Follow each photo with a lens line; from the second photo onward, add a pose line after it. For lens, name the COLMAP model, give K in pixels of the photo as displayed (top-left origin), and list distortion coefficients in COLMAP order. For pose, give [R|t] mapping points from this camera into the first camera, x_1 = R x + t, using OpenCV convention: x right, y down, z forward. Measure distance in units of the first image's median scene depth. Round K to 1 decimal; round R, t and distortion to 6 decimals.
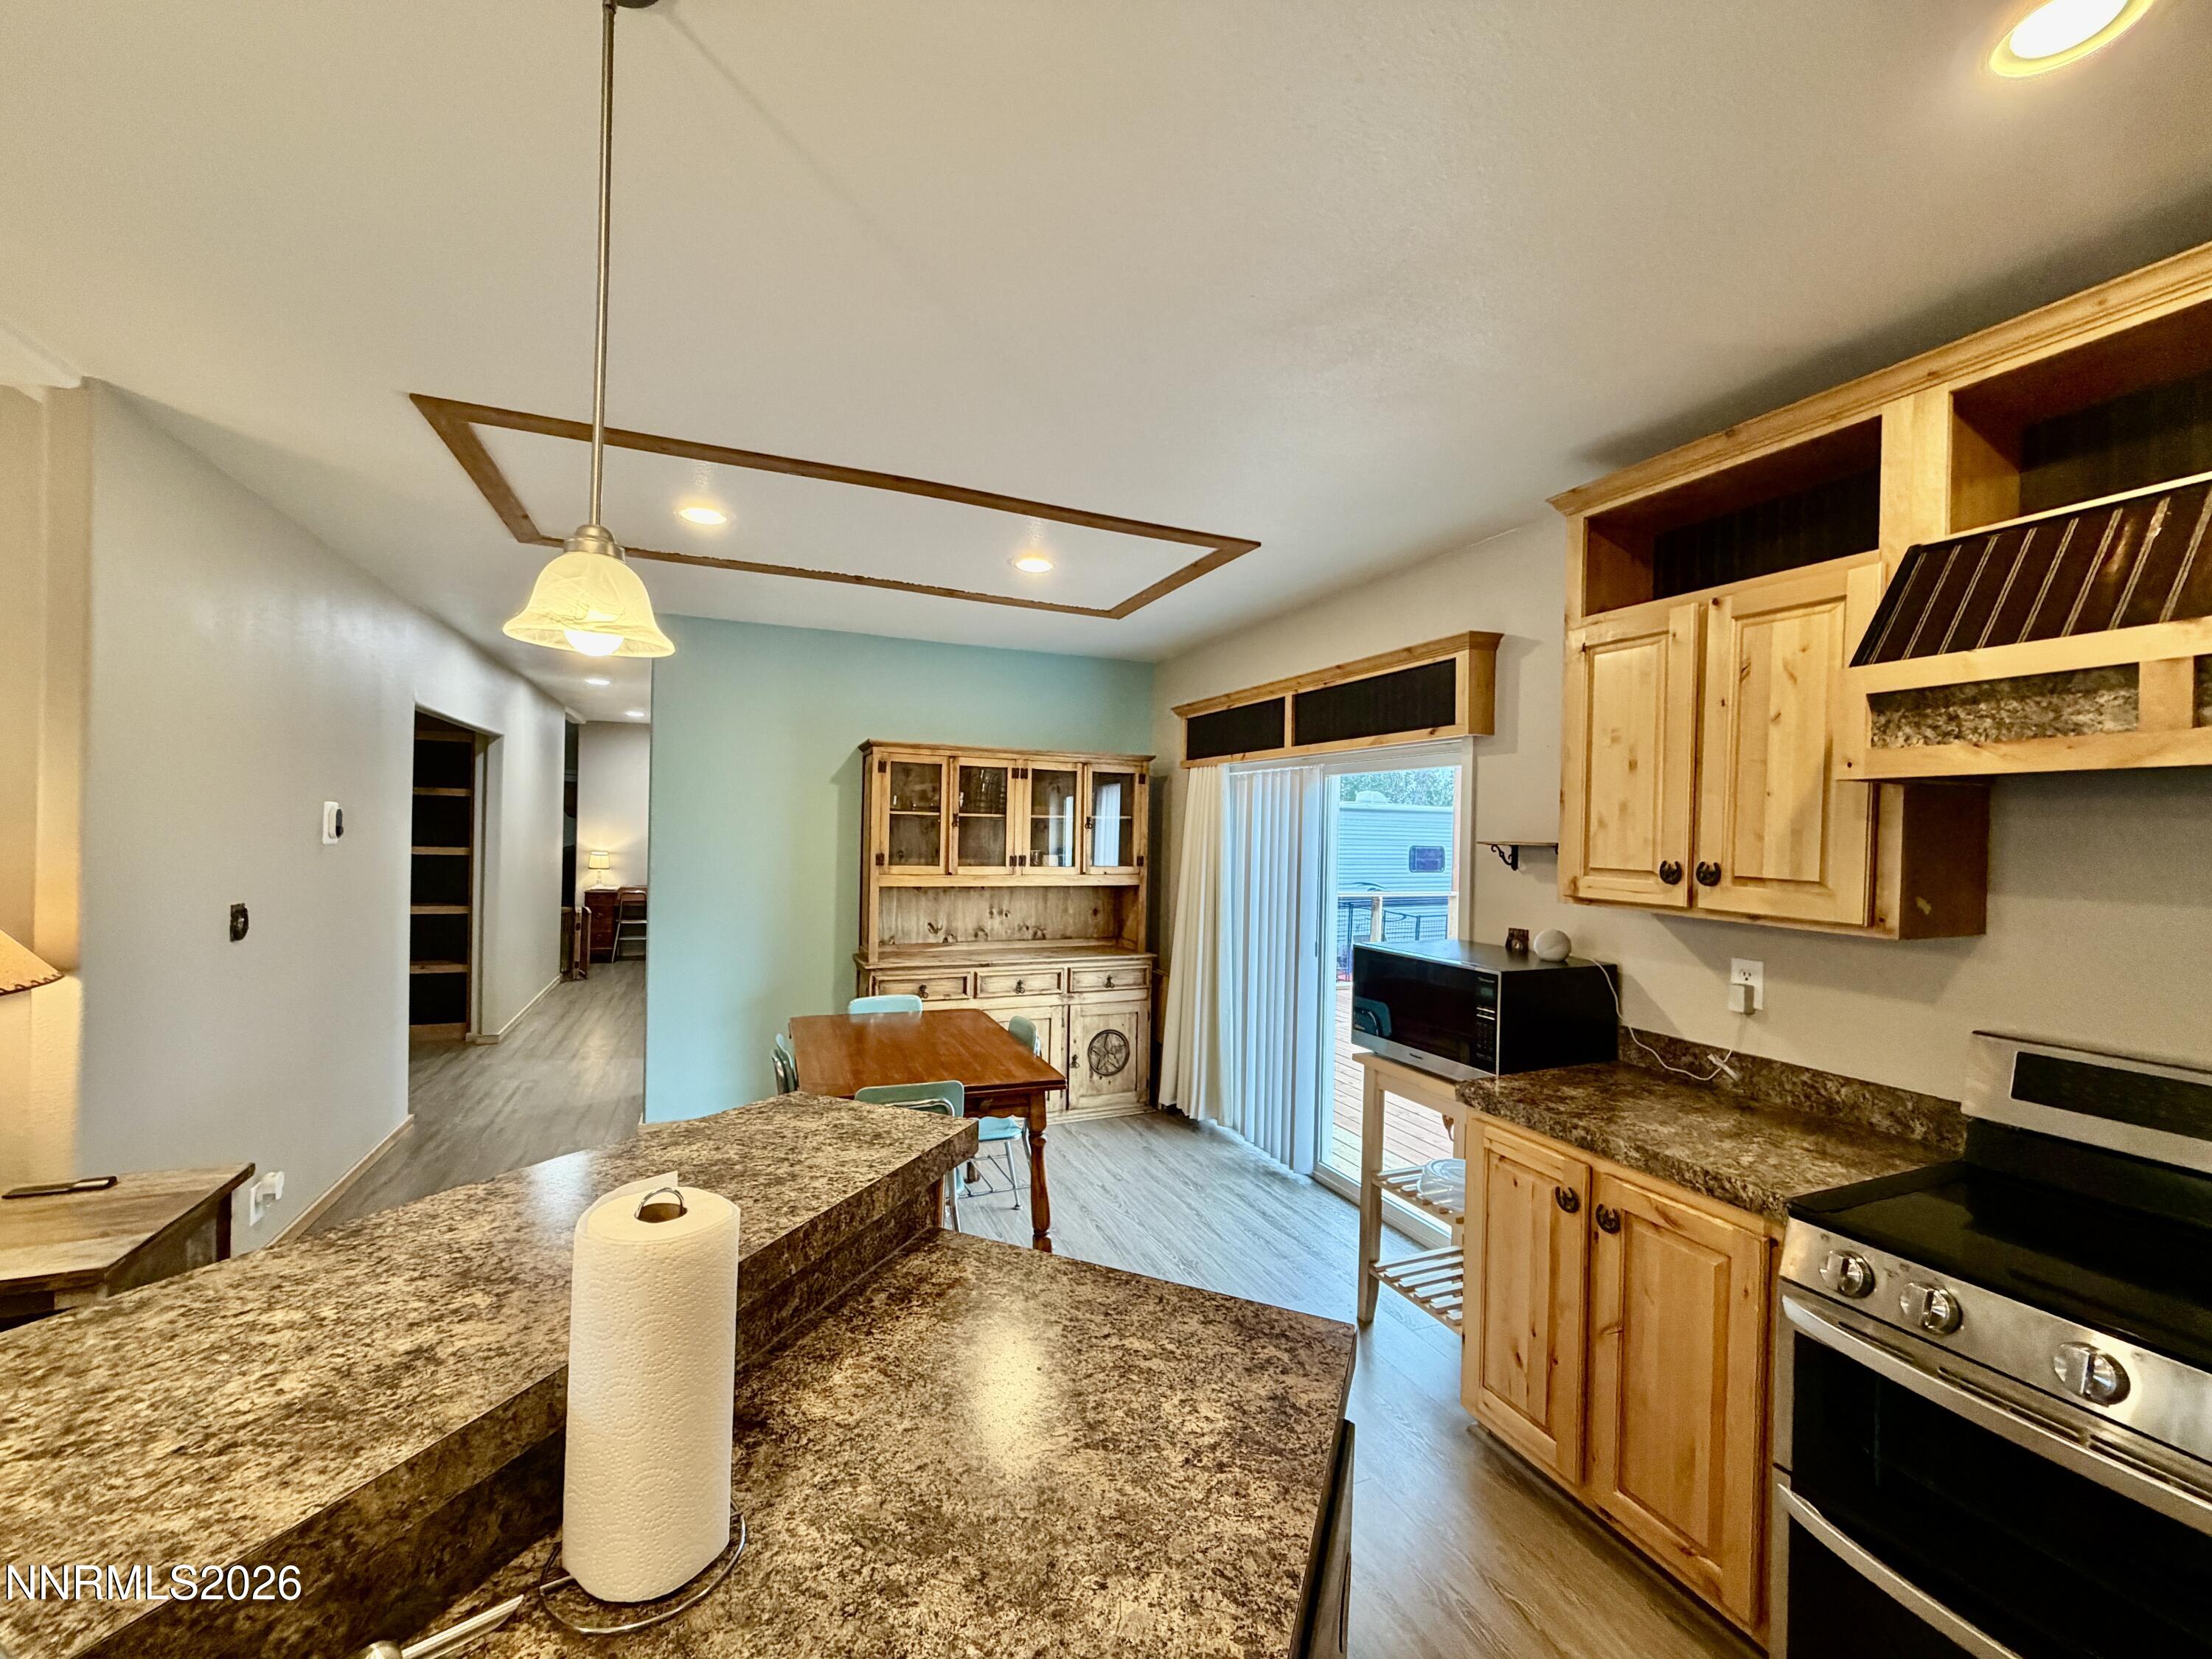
lens RADIAL K [[893.3, 0, 1096.3], [0, 893.3, 834.7], [0, 0, 1]] dist [0.006066, 0.000792]
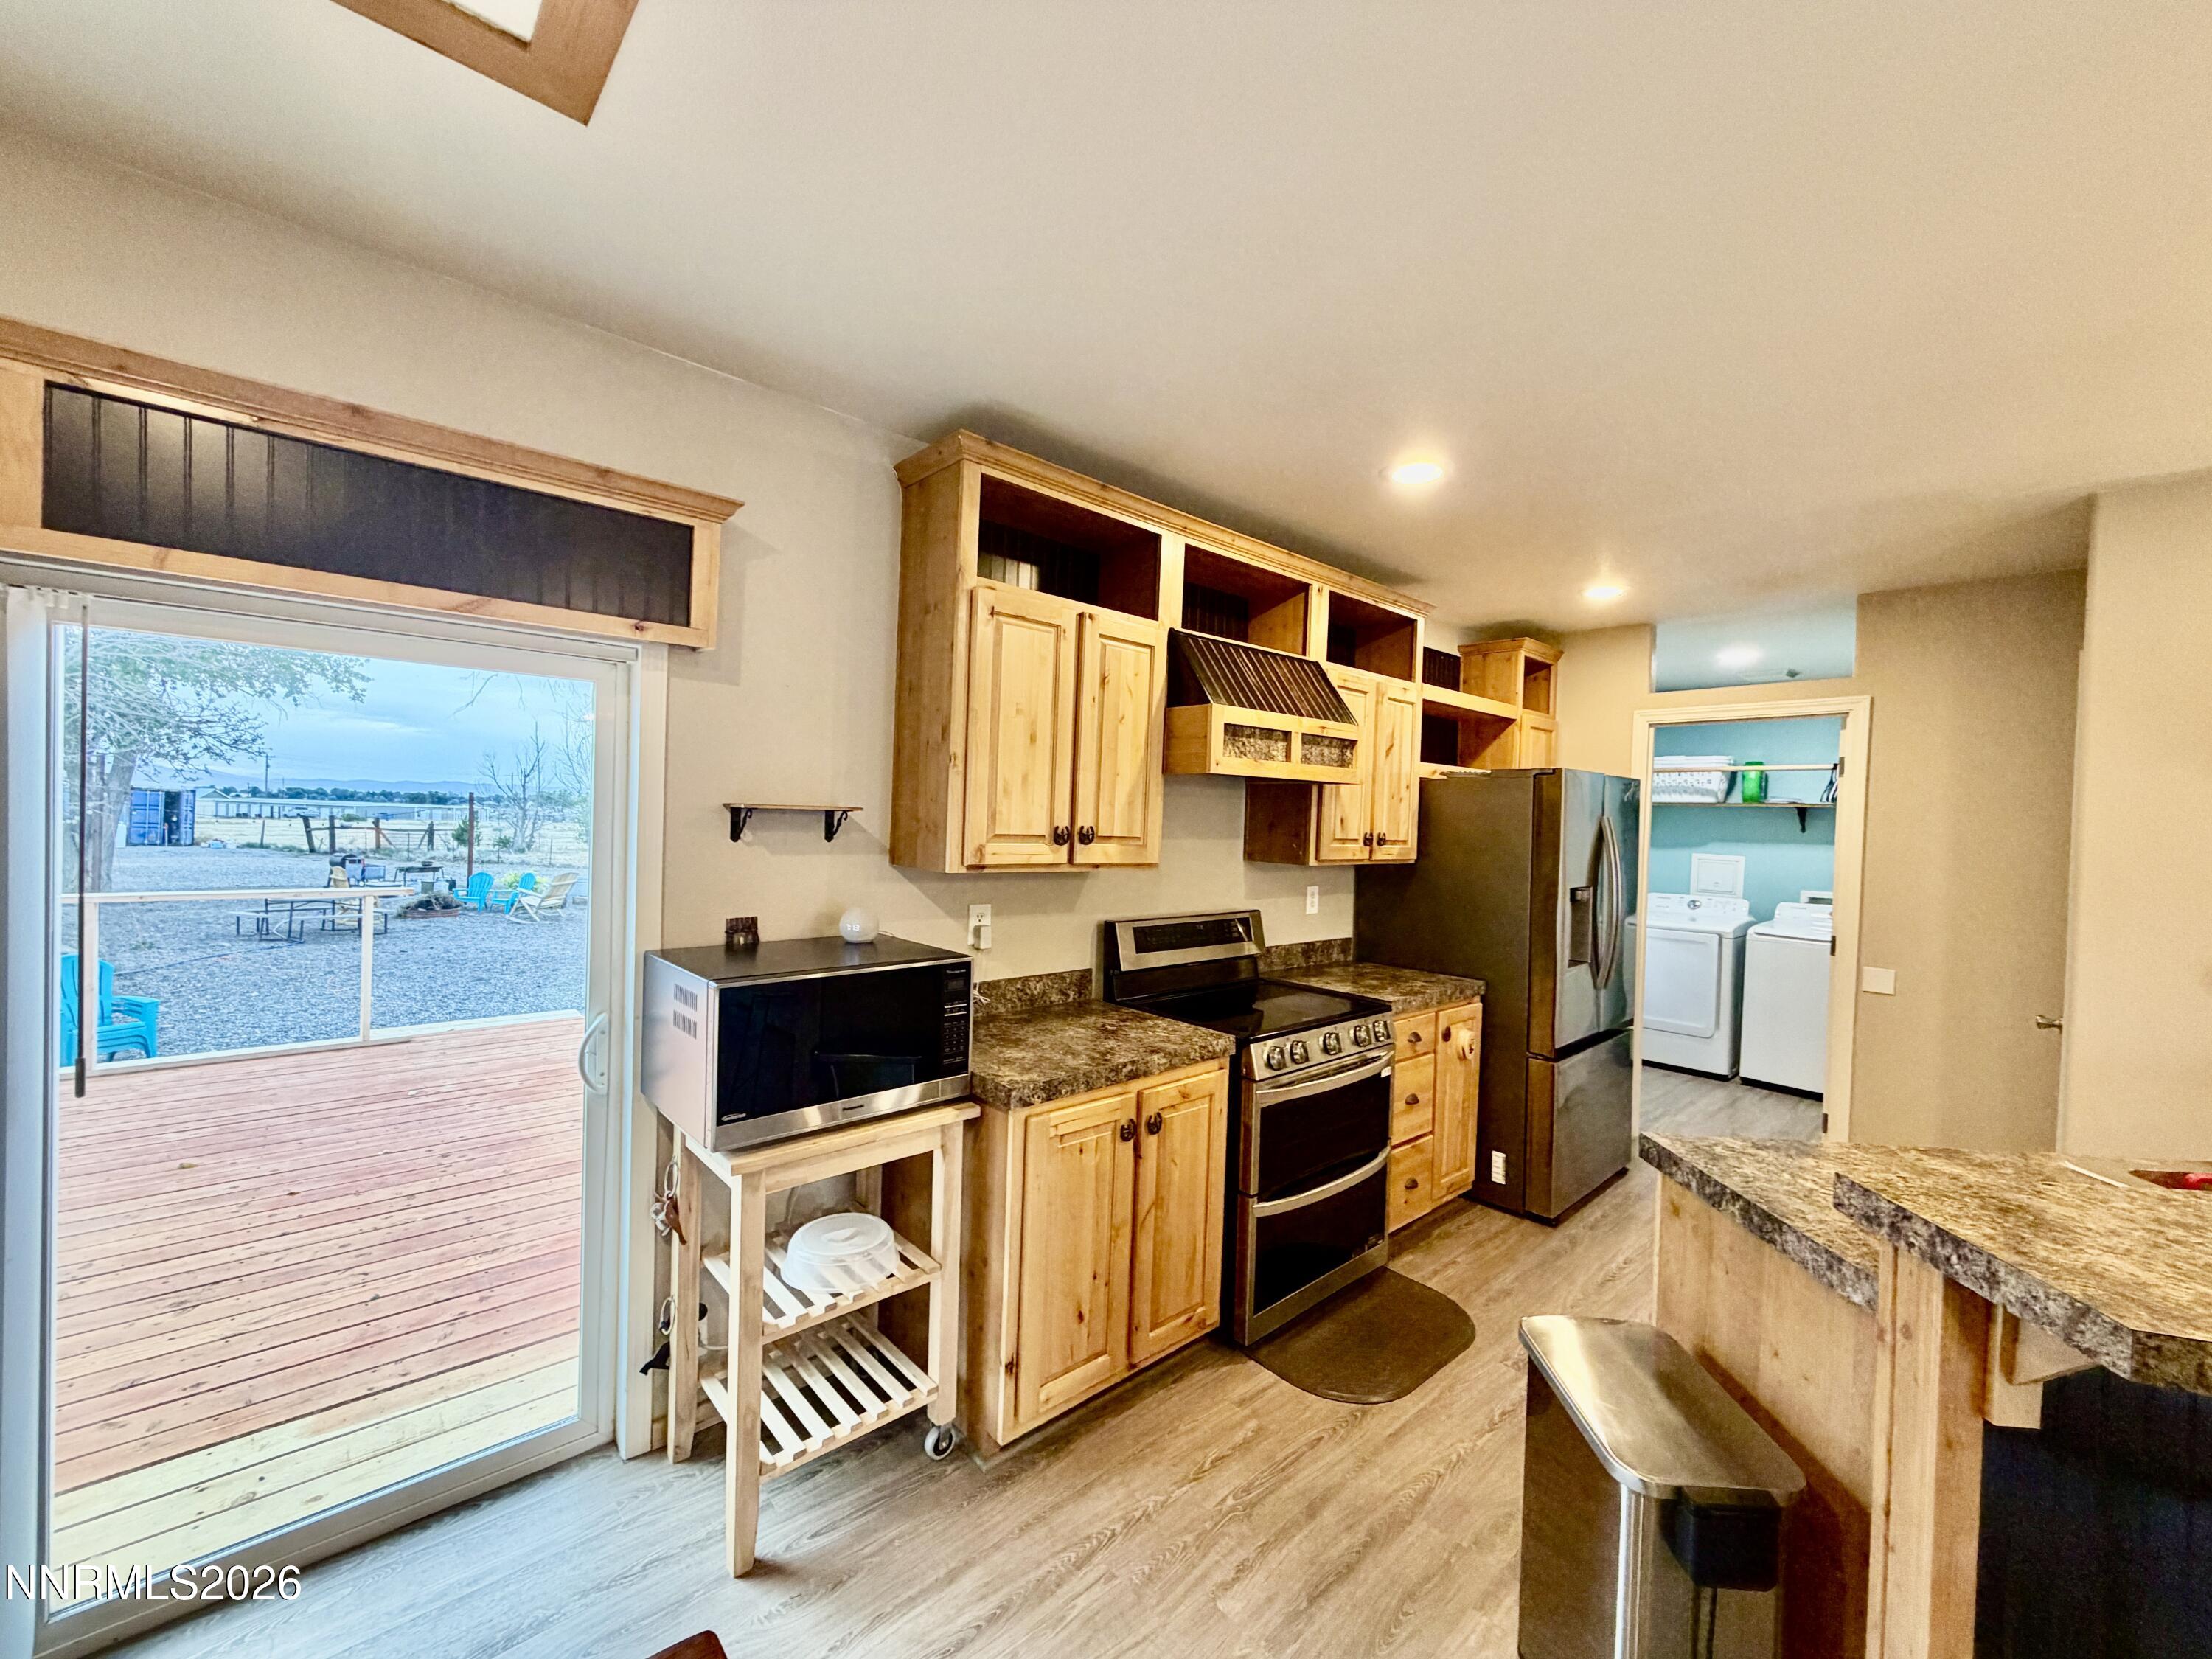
lens RADIAL K [[893.3, 0, 1097.8], [0, 893.3, 832.5], [0, 0, 1]] dist [0.006066, 0.000792]
pose [[-0.333841, -0.052488, 0.941167, -0.476562], [-0.031723, 0.998509, 0.044434, -0.015131], [-0.942095, -0.015023, -0.335008, 1.352706]]
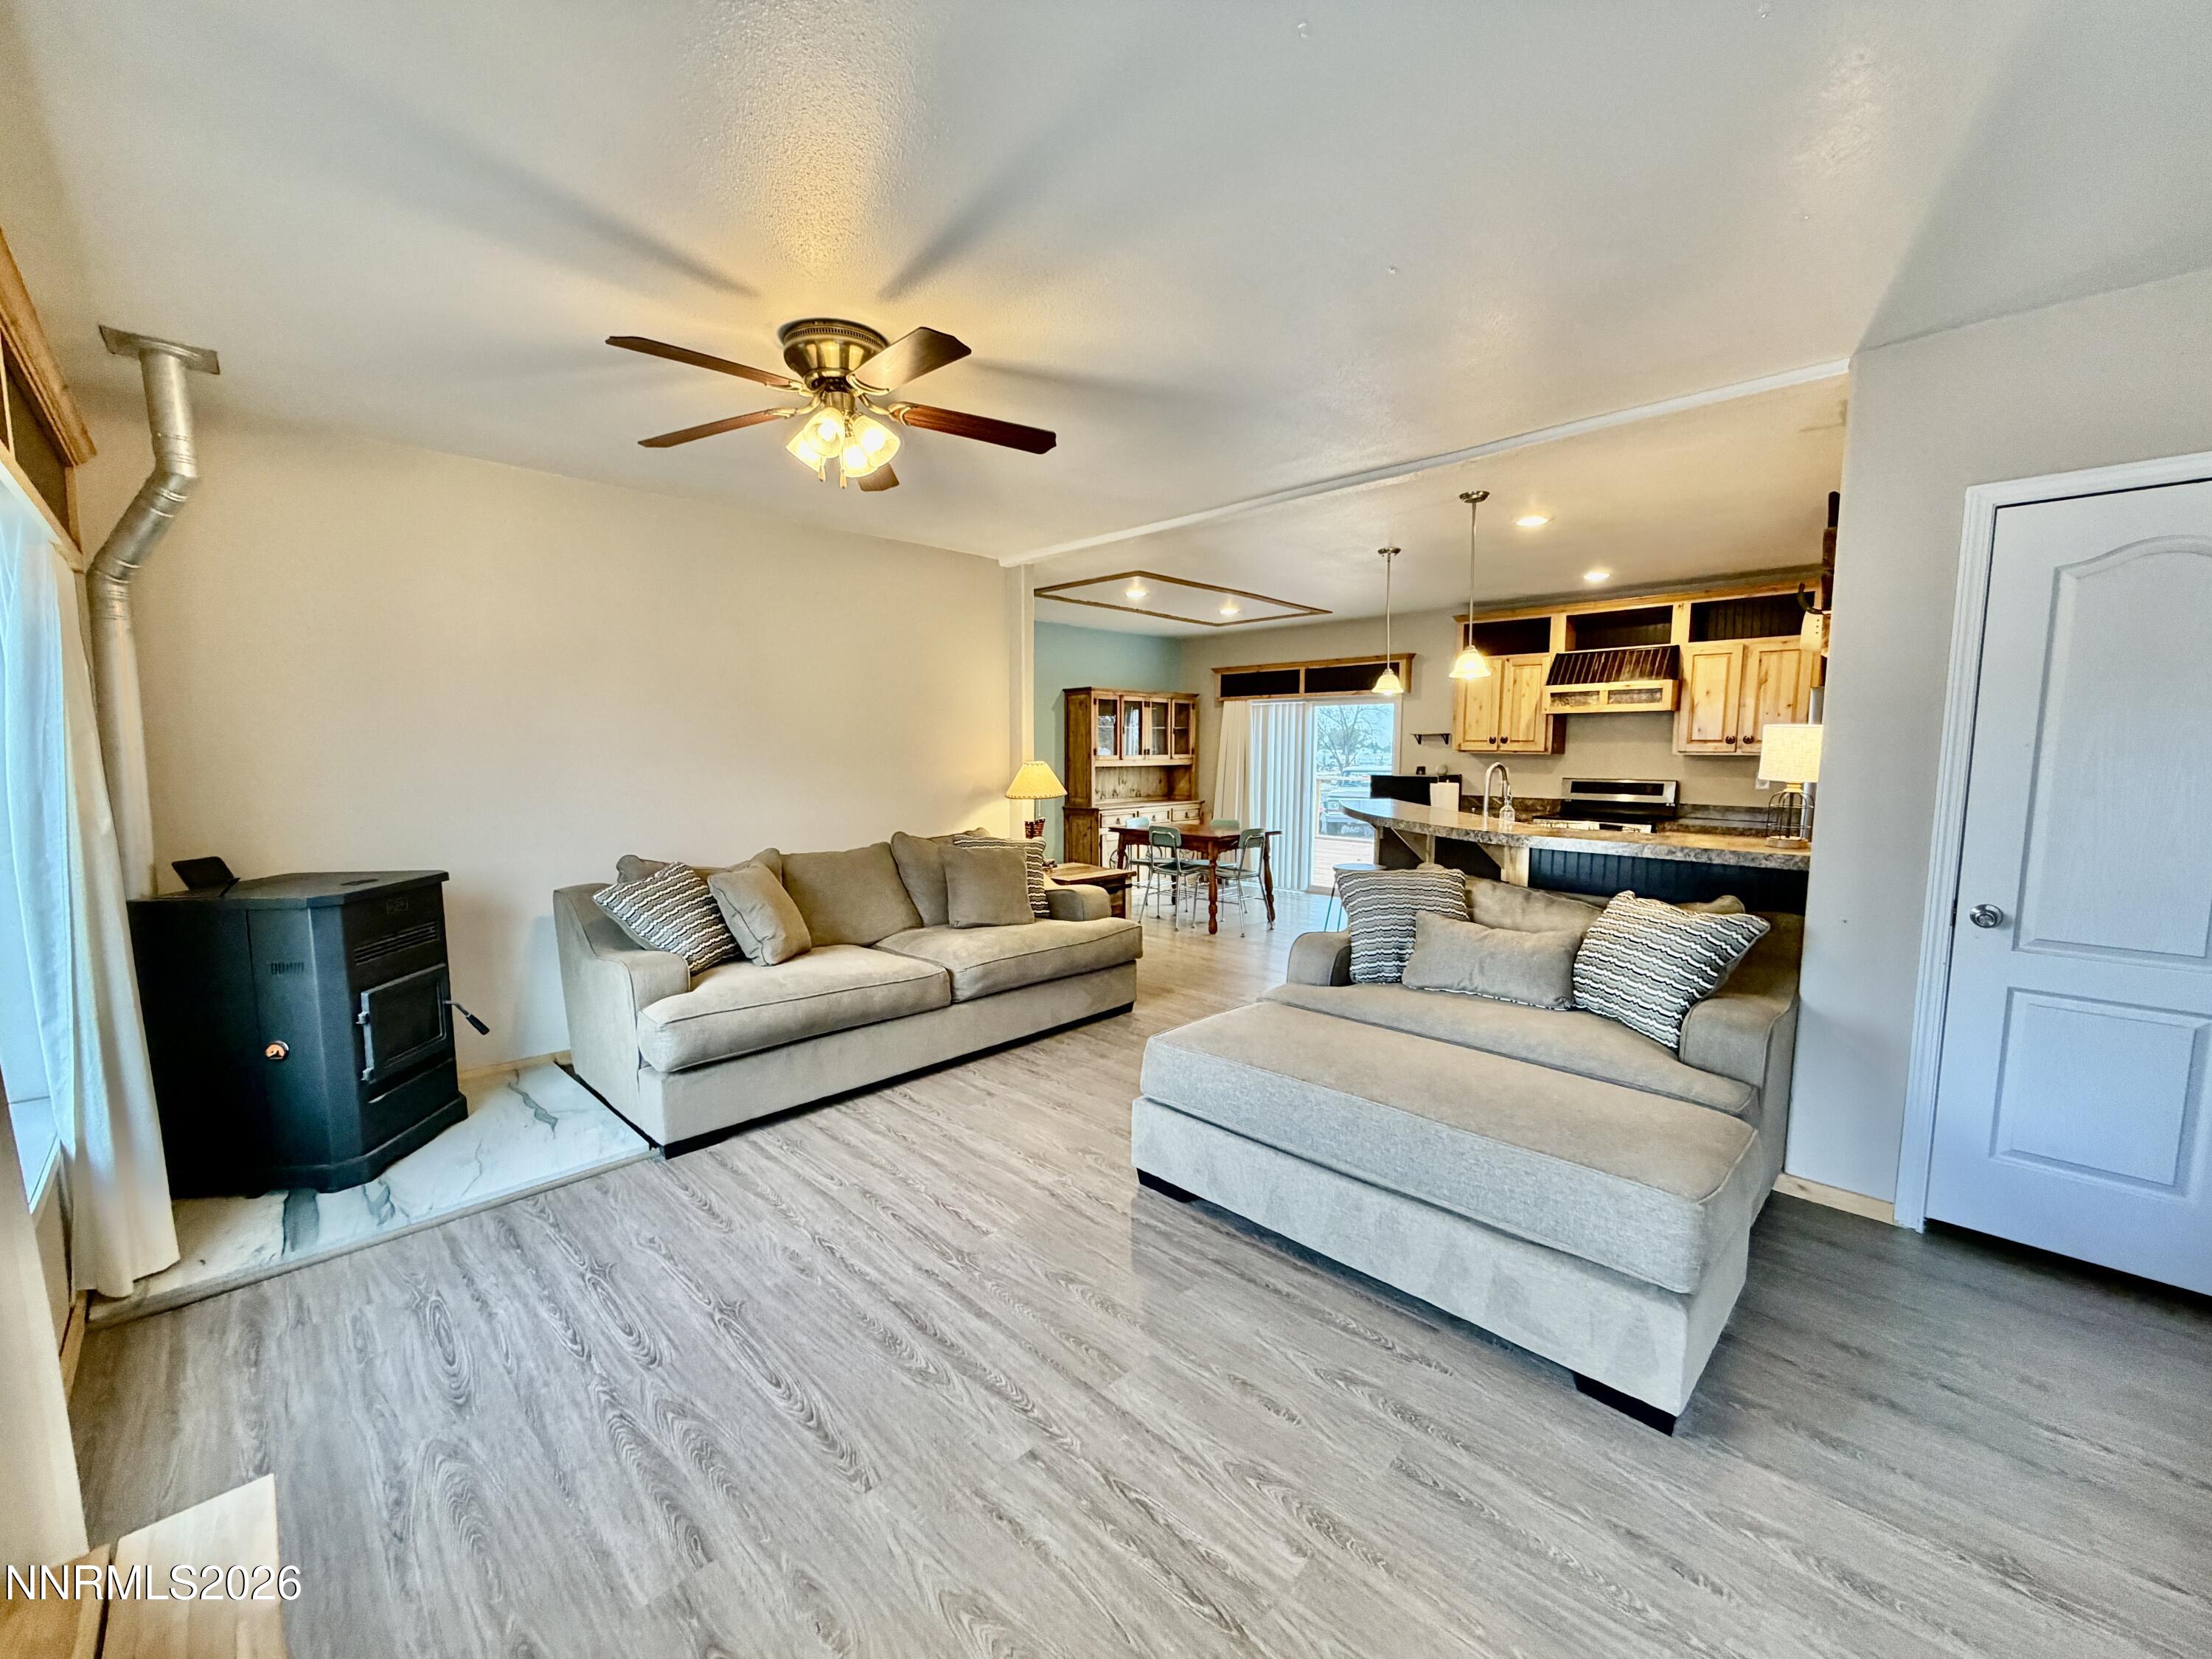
lens RADIAL K [[893.3, 0, 1108.9], [0, 893.3, 837.8], [0, 0, 1]] dist [0.006066, 0.000792]
pose [[0.919426, -0.062717, 0.388231, -2.009354], [0.022841, 0.994051, 0.106492, 0.015913], [-0.392600, -0.089043, 0.915389, -1.538709]]
